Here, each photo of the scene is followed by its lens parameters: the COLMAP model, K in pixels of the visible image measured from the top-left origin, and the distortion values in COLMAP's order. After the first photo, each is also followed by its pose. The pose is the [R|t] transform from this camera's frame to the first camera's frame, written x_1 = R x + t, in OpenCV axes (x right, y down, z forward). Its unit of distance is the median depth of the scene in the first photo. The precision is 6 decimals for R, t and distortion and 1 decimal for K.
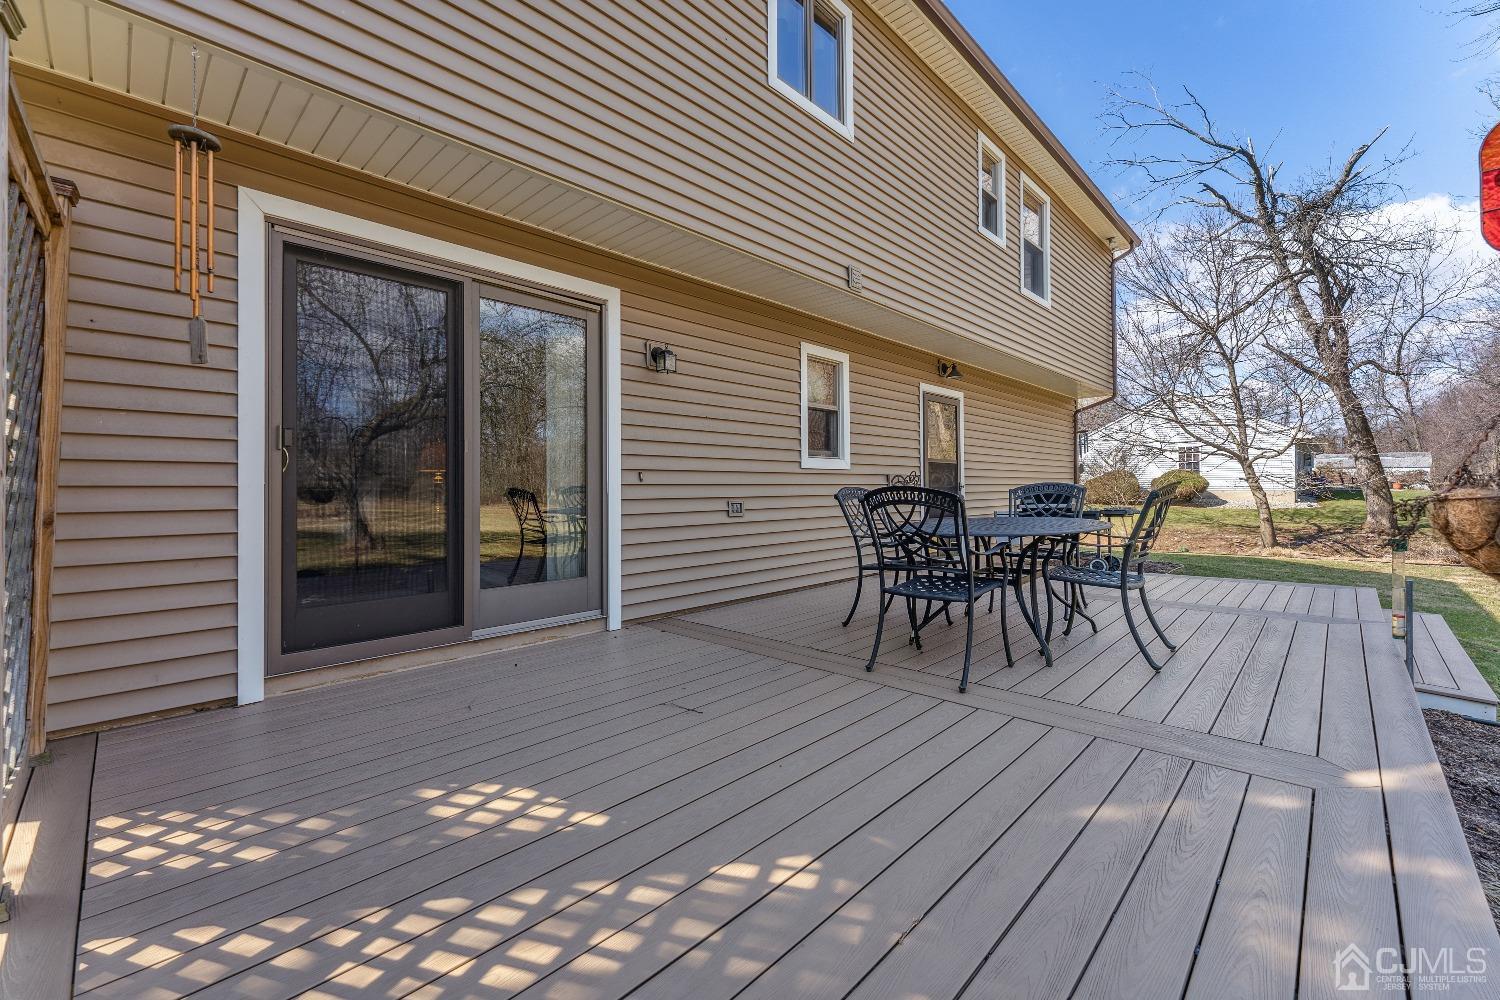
lens RADIAL K [[608.1, 0, 748.1], [0, 608.1, 485.6], [0, 0, 1]] dist [-0.003775, 0.000398]
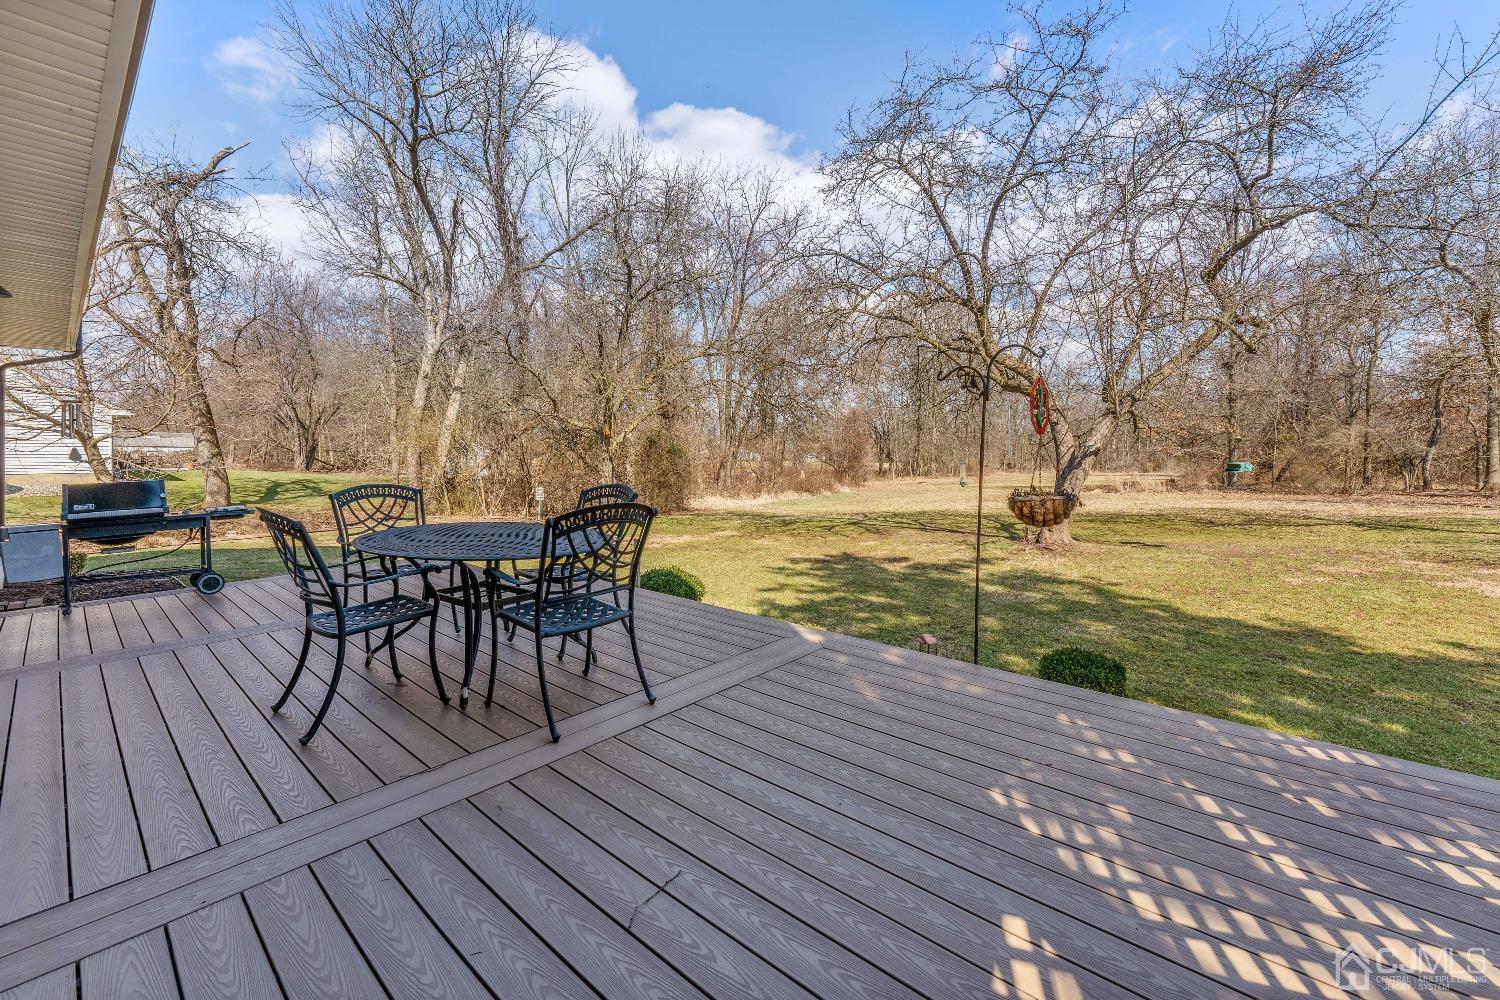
lens RADIAL K [[608.1, 0, 771.4], [0, 608.1, 460.9], [0, 0, 1]] dist [-0.003775, 0.000398]
pose [[-0.029696, 0.002704, 0.999555, -0.067397], [0.004848, 0.999985, -0.002561, -0.005449], [-0.999547, 0.004770, -0.029708, 0.085017]]
